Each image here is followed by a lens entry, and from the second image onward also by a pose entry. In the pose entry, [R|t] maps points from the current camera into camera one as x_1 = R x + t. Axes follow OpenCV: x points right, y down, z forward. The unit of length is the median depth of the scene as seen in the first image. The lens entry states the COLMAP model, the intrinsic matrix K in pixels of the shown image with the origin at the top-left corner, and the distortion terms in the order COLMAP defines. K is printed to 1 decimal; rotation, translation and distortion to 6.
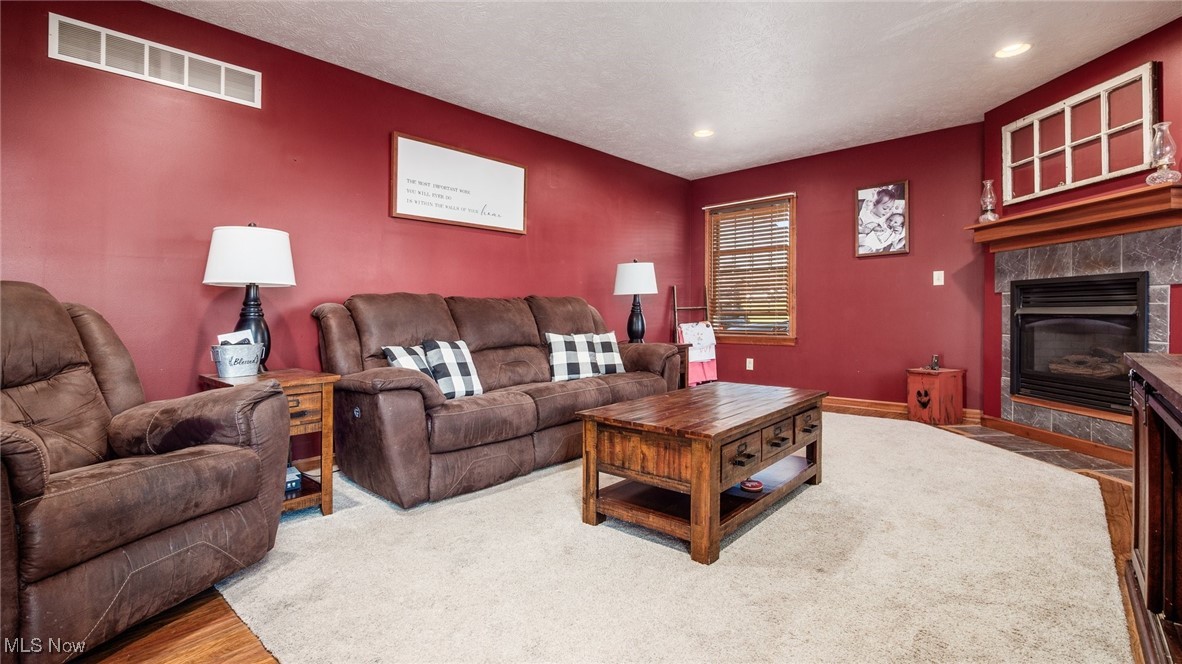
lens RADIAL K [[528.3, 0, 572.3], [0, 528.3, 313.5], [0, 0, 1]] dist [-0.001760, -0.000212]
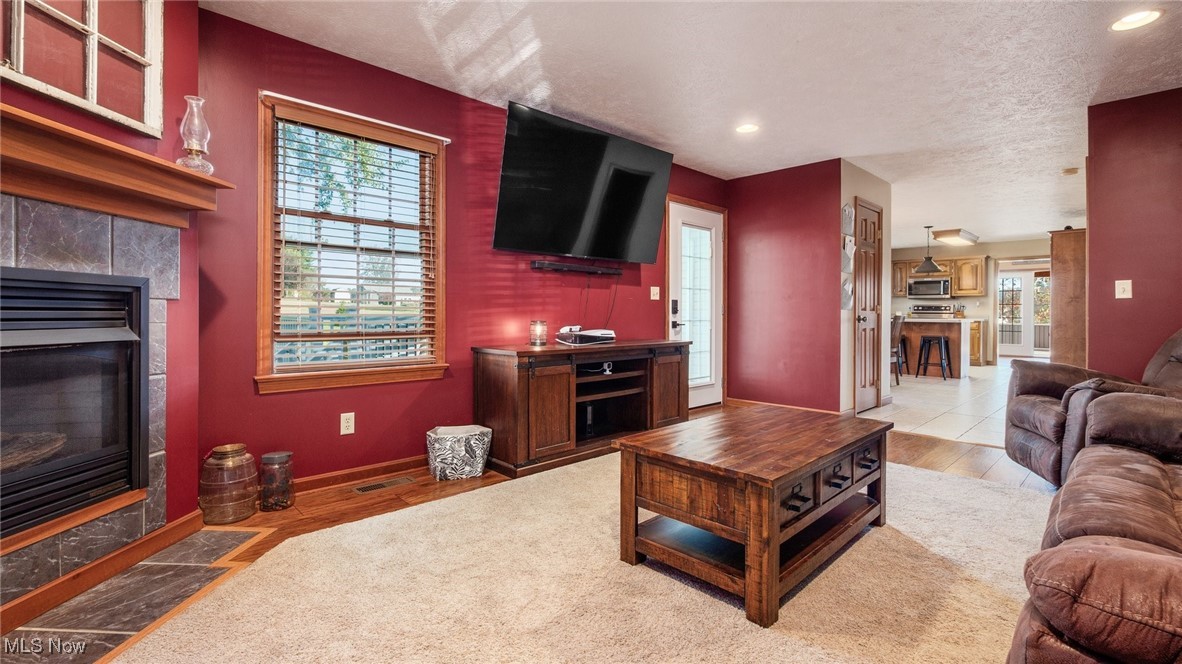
lens RADIAL K [[528.3, 0, 572.3], [0, 528.3, 313.5], [0, 0, 1]] dist [-0.001760, -0.000212]
pose [[-0.997829, -0.004407, 0.065705, 0.443638], [-0.004344, 0.999990, 0.001107, -0.033842], [-0.065709, 0.000819, -0.997838, 1.560387]]
